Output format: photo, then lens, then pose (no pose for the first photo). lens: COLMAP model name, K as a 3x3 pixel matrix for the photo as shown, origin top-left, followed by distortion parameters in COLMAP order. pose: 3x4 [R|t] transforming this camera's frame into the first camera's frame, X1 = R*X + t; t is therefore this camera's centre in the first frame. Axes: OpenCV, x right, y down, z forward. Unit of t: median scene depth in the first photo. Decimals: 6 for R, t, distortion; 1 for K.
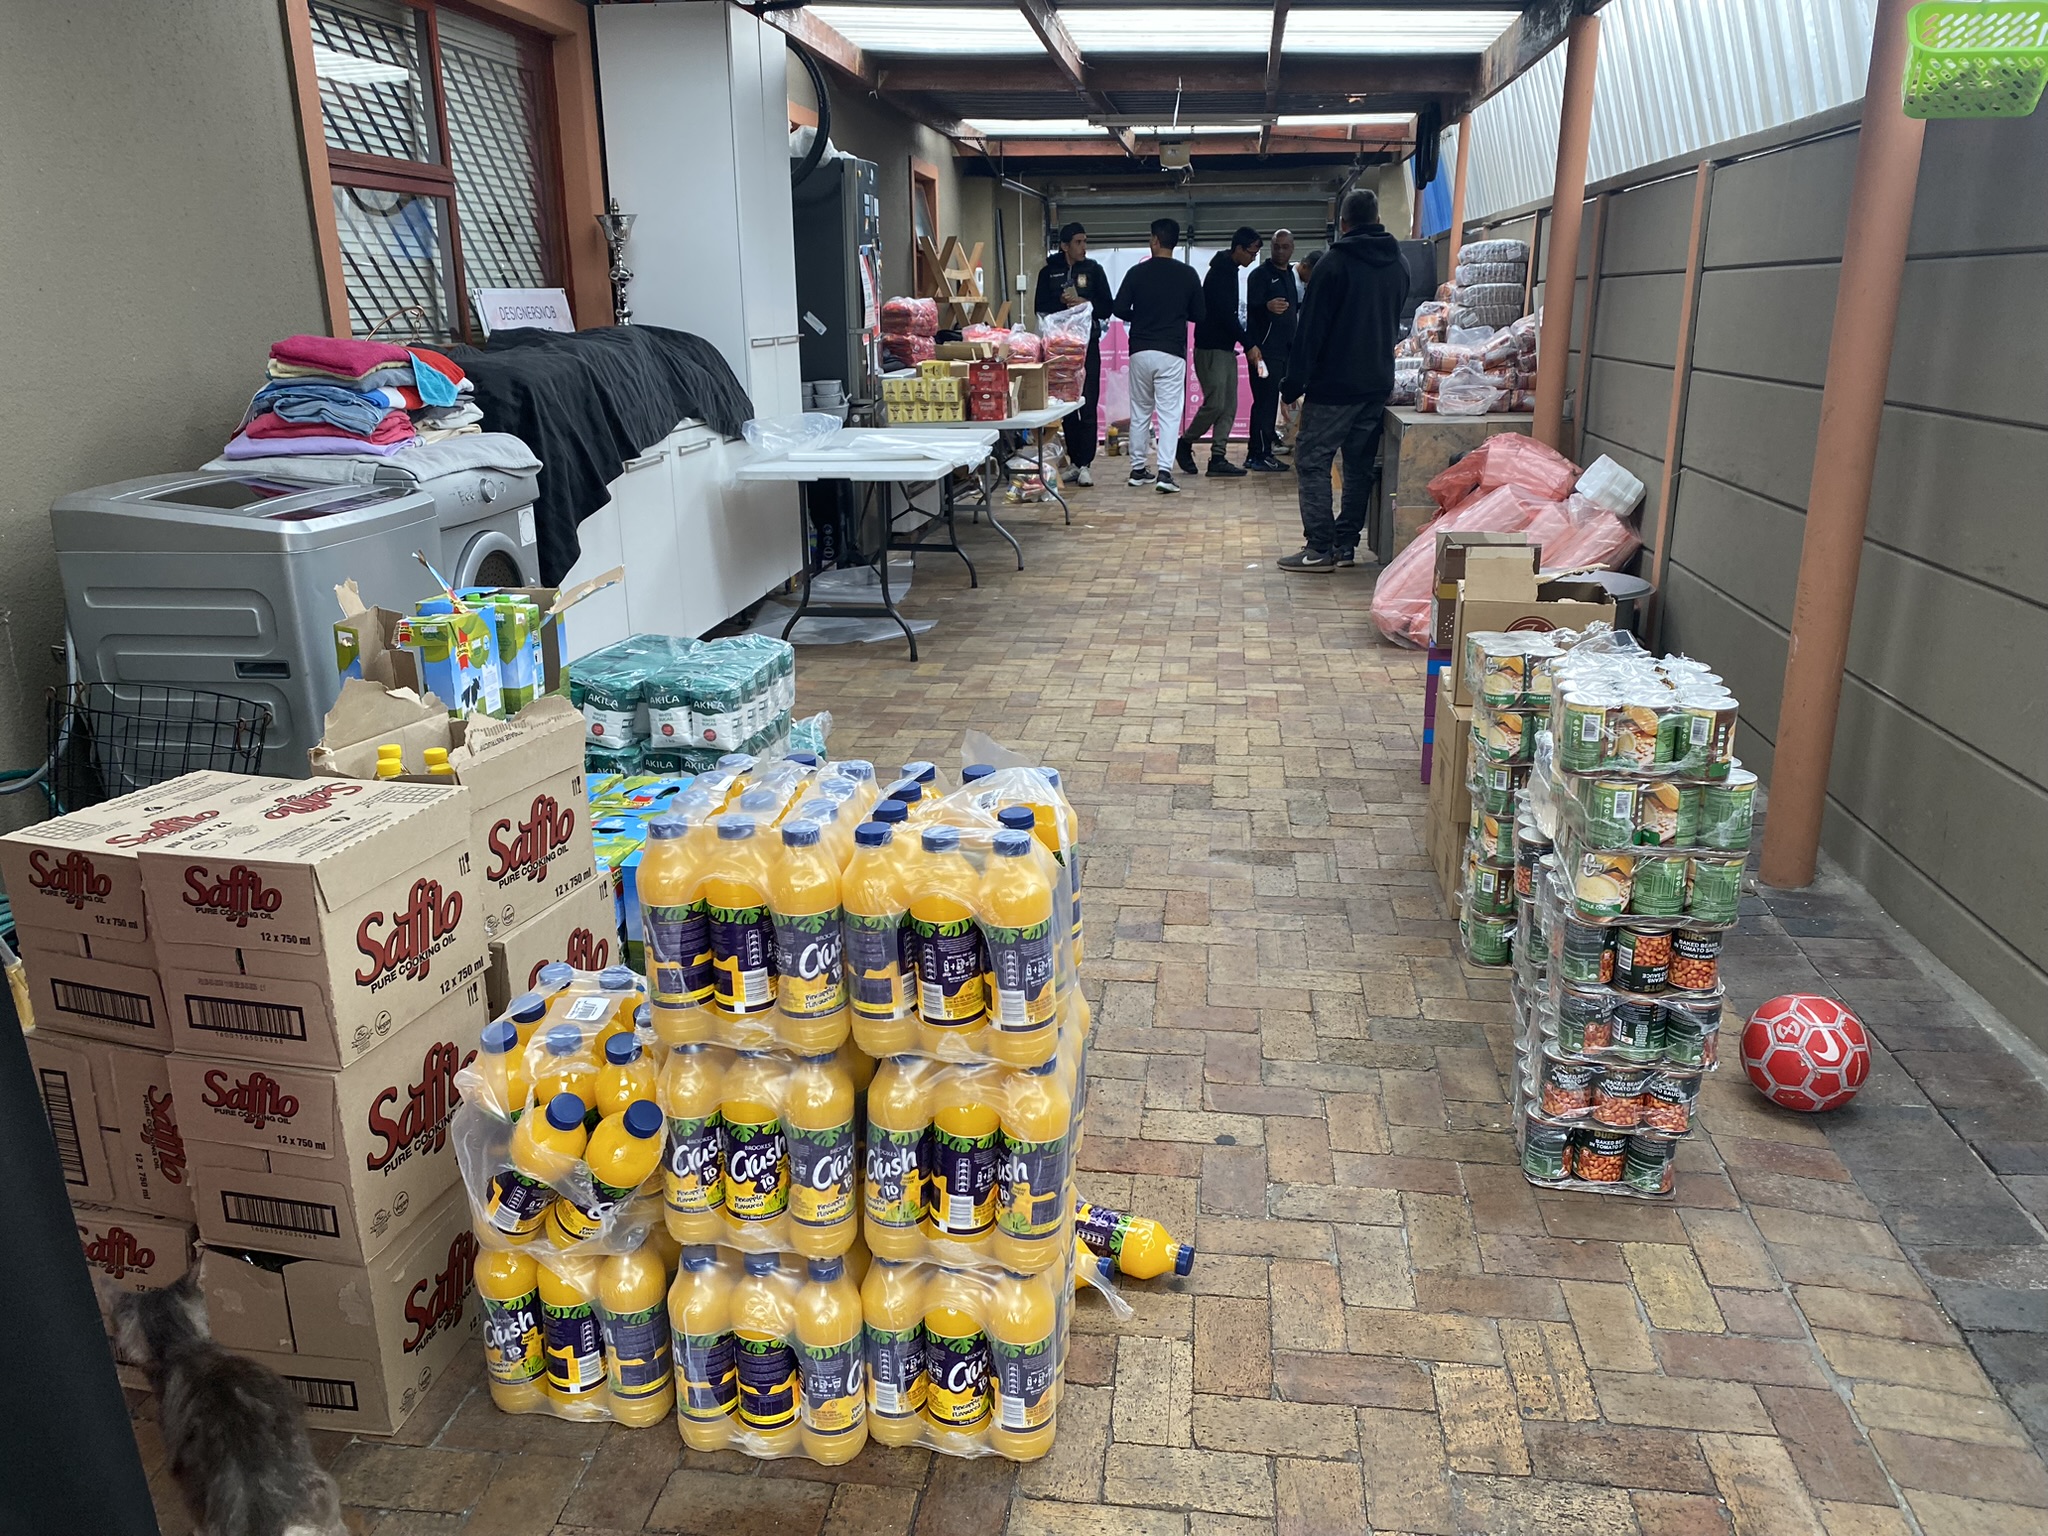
lens RADIAL K [[1583.4, 0, 1024.0], [0, 1583.4, 768.0], [0, 0, 1]] dist [0.006173, 0.003330]
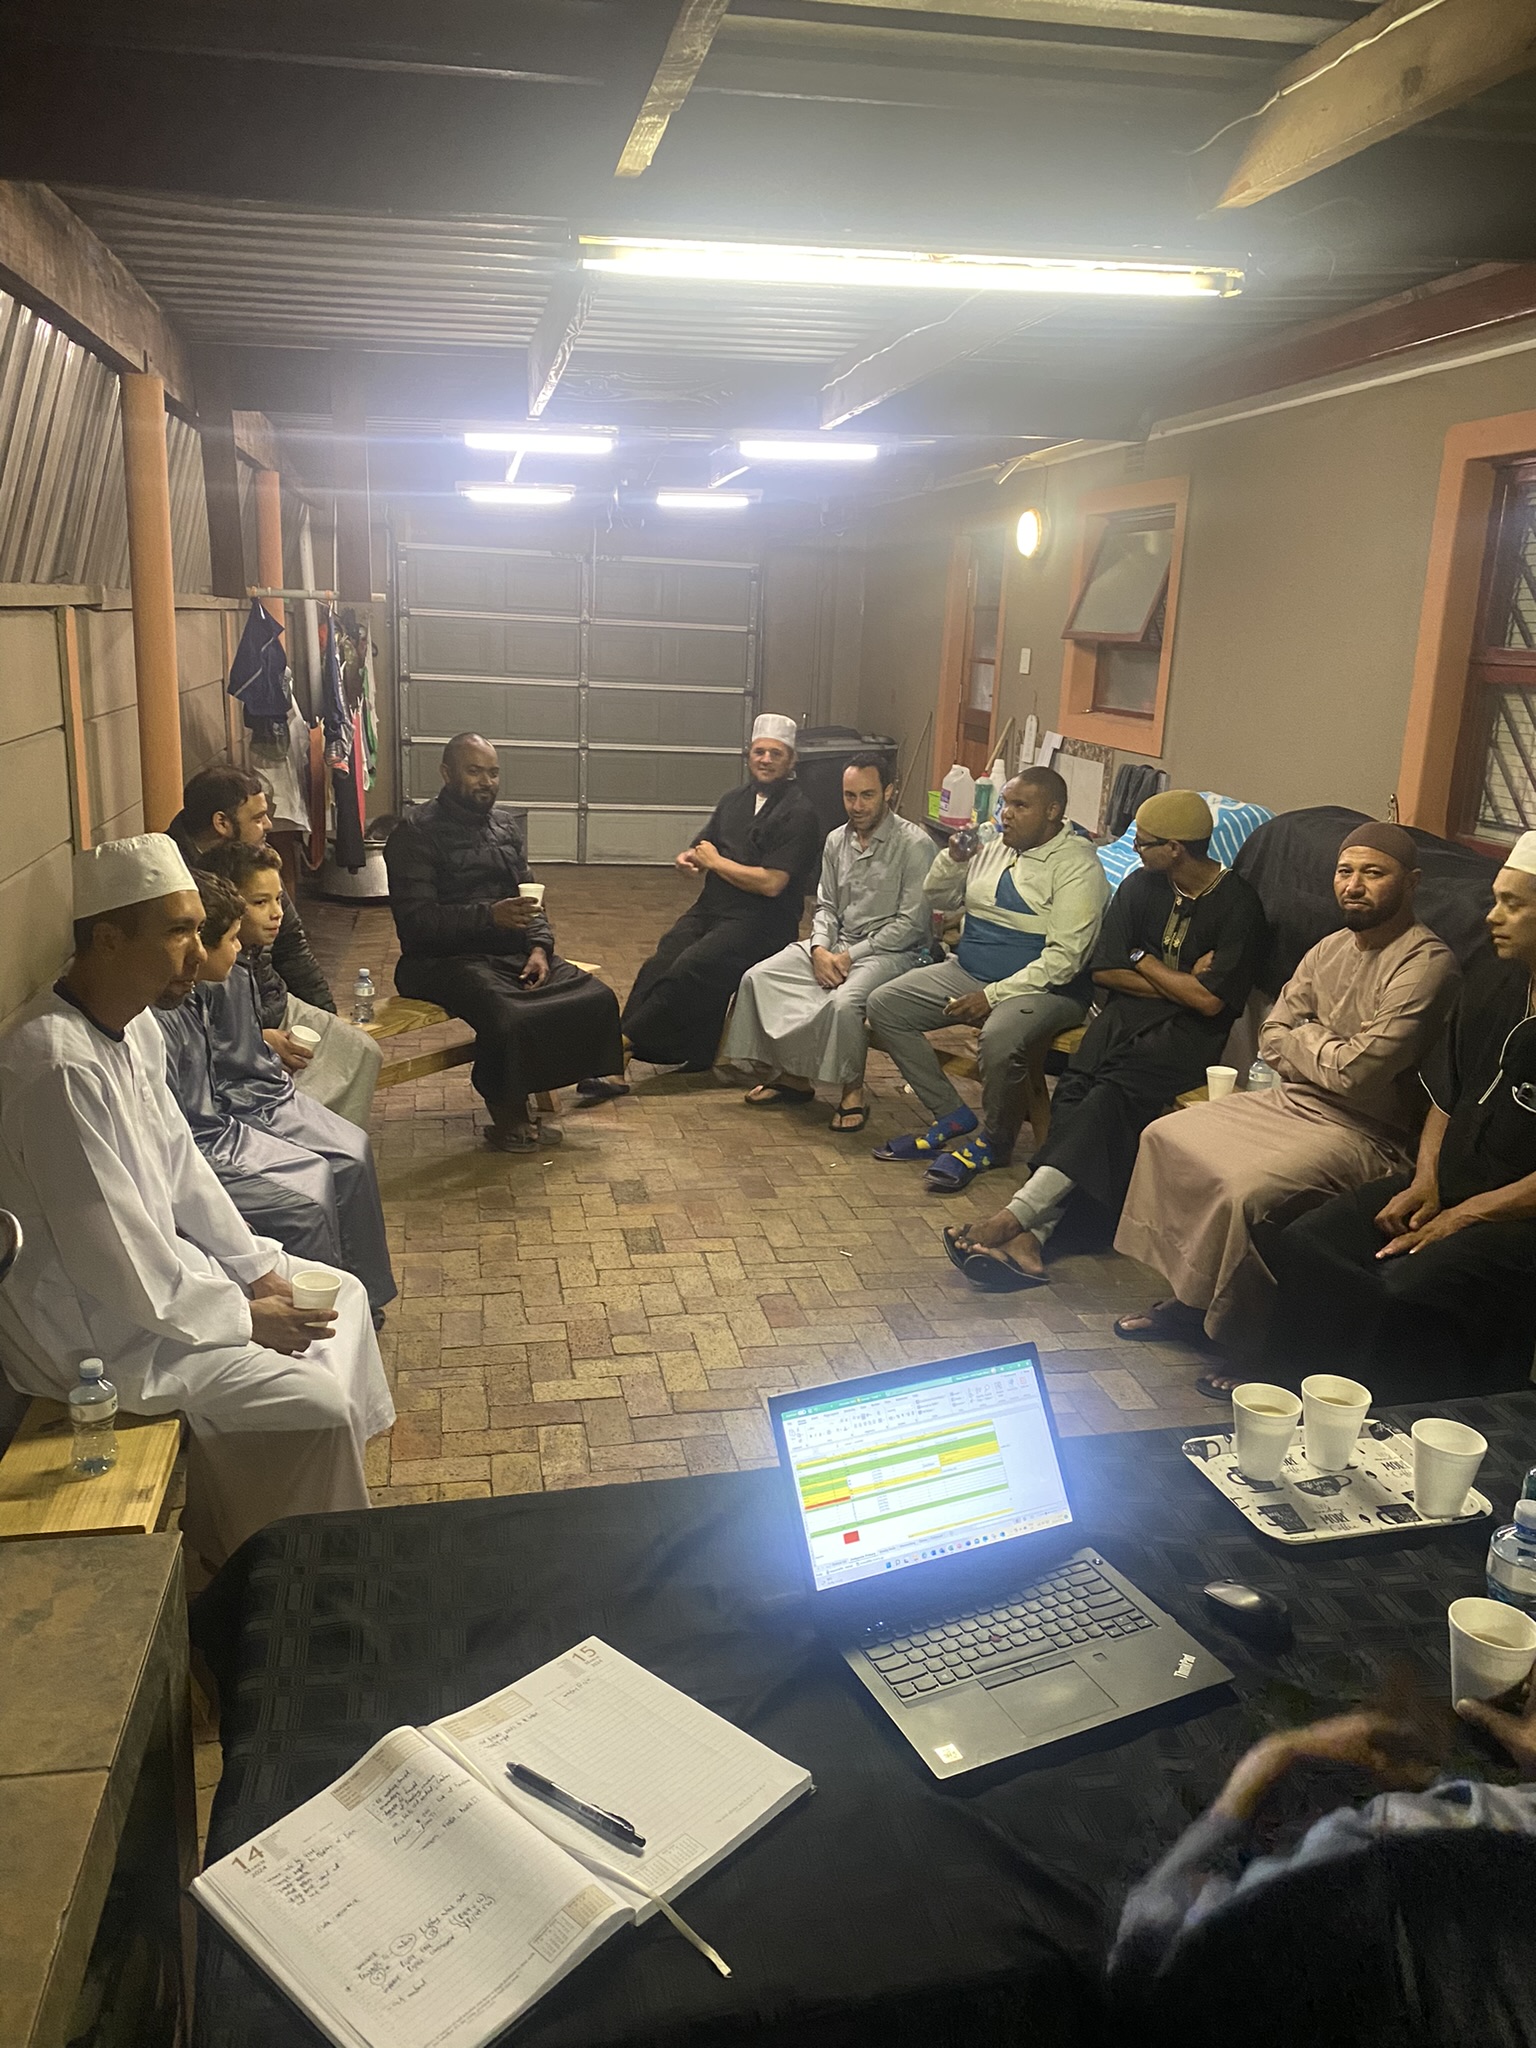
lens RADIAL K [[1583.4, 0, 768.0], [0, 1583.4, 1024.0], [0, 0, 1]] dist [0.006173, 0.003330]
pose [[-0.948640, 0.069541, -0.308619, 0.337004], [-0.100189, 0.859288, 0.501585, -0.633918], [0.300073, 0.506744, -0.808188, 1.801074]]
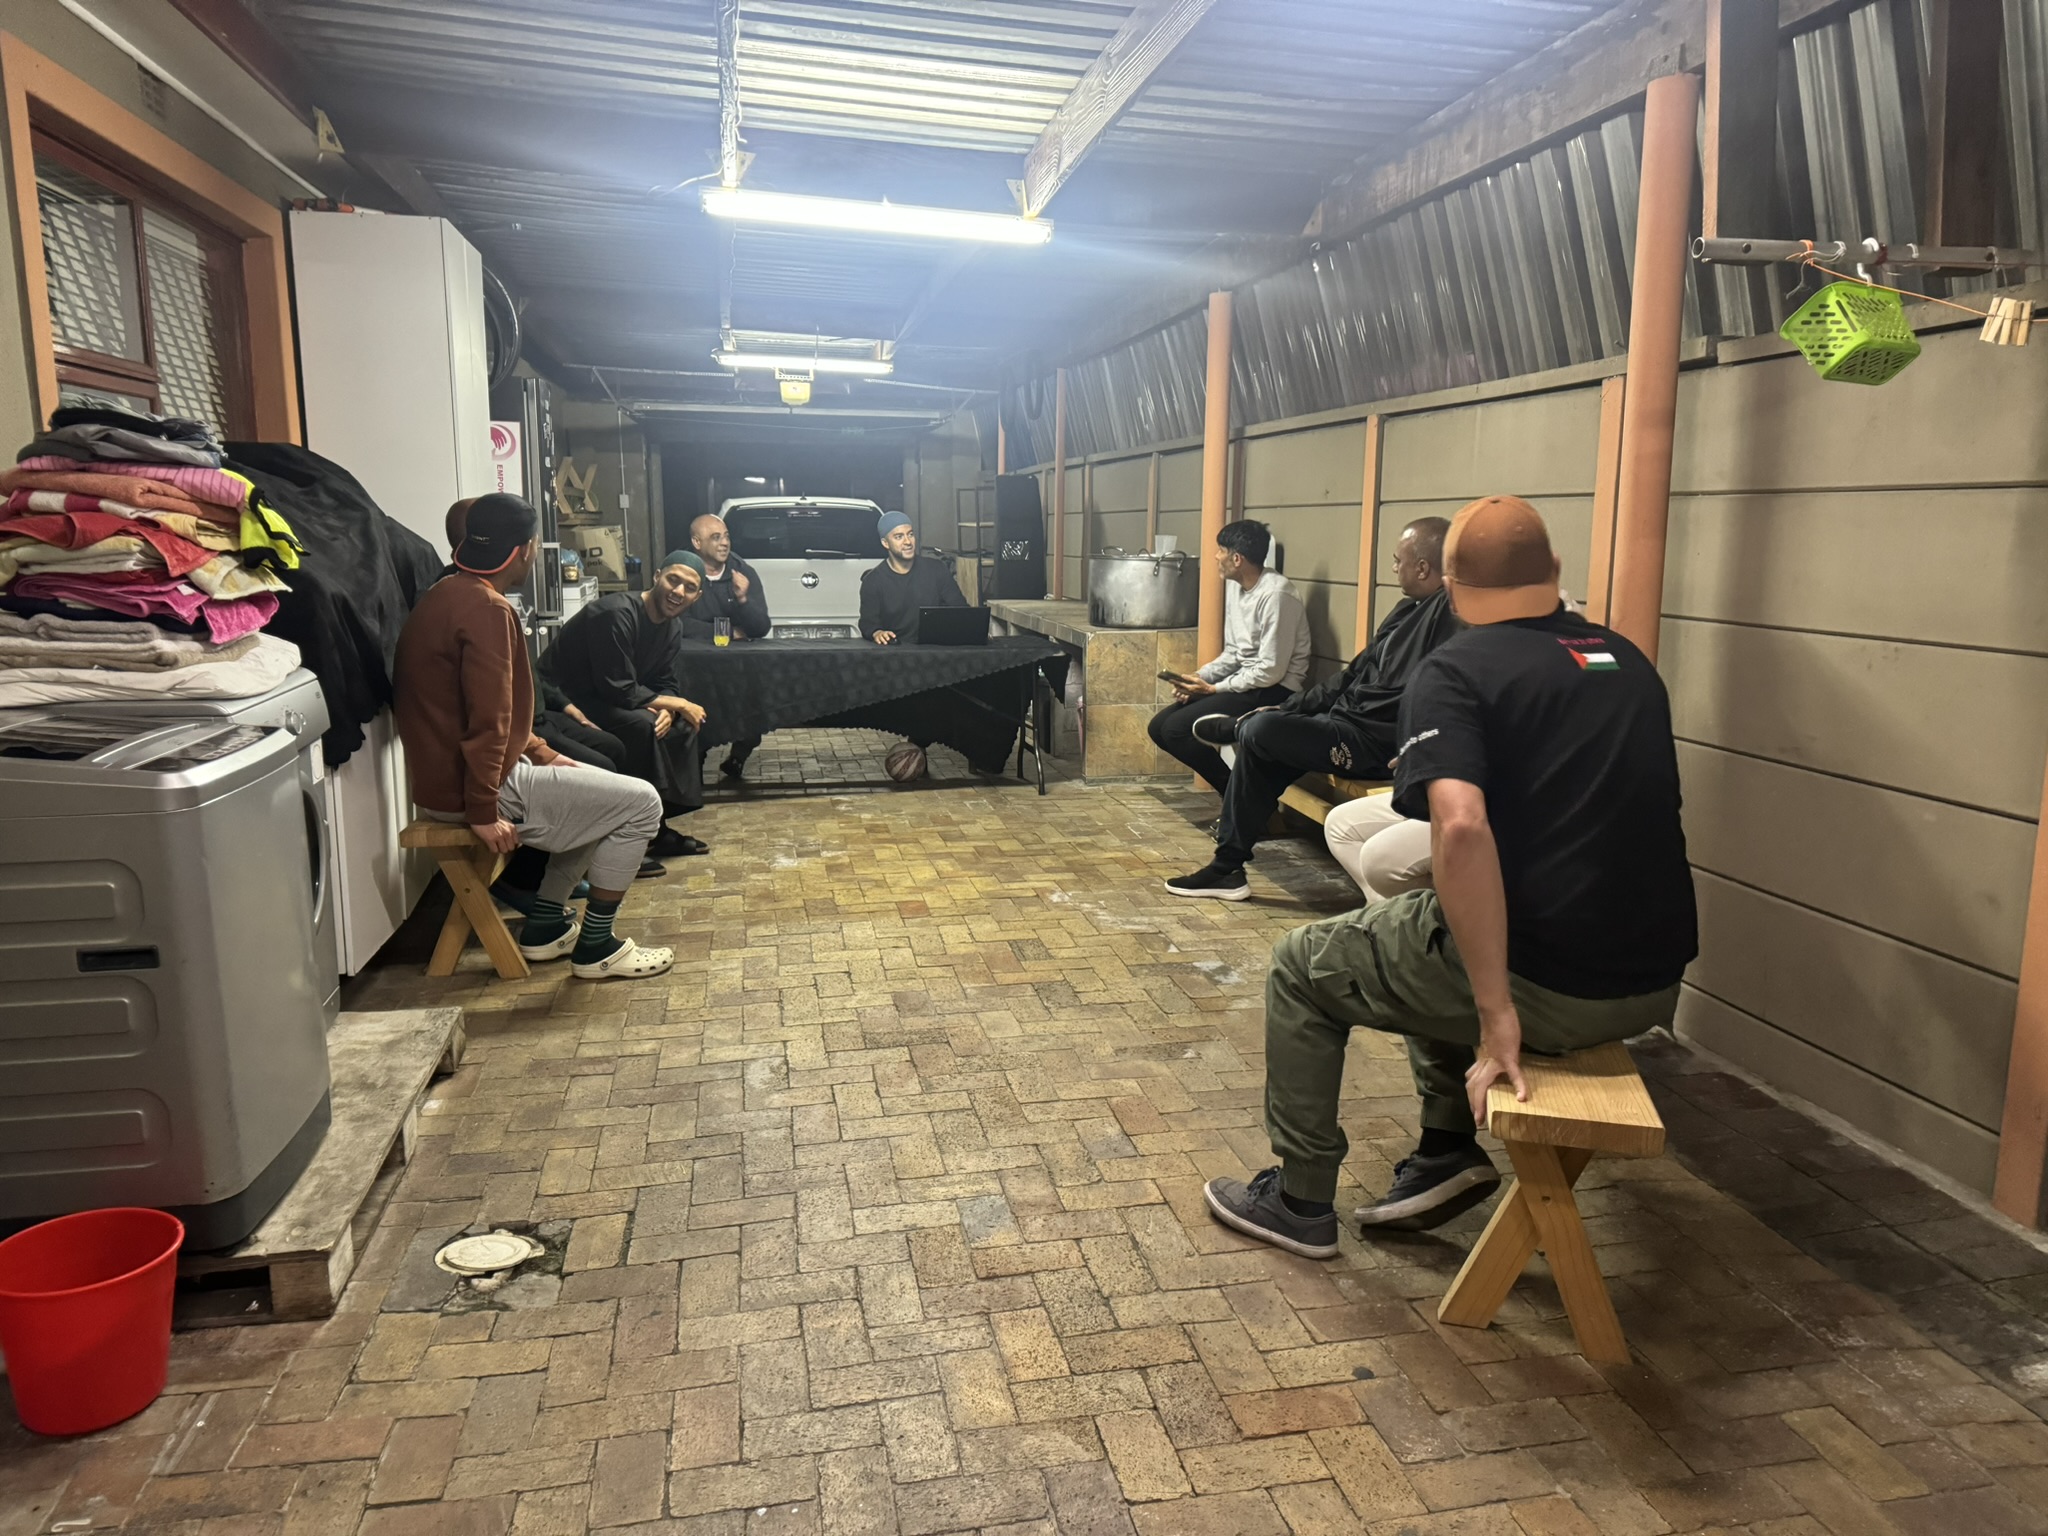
lens RADIAL K [[1415.9, 0, 1024.0], [0, 1415.9, 768.0], [0, 0, 1]] dist [0.039145, -0.045356]
pose [[0.941869, -0.042072, 0.333335, -0.204349], [0.080090, 0.991643, -0.101142, -0.034649], [-0.326294, 0.121959, 0.937368, 0.128693]]
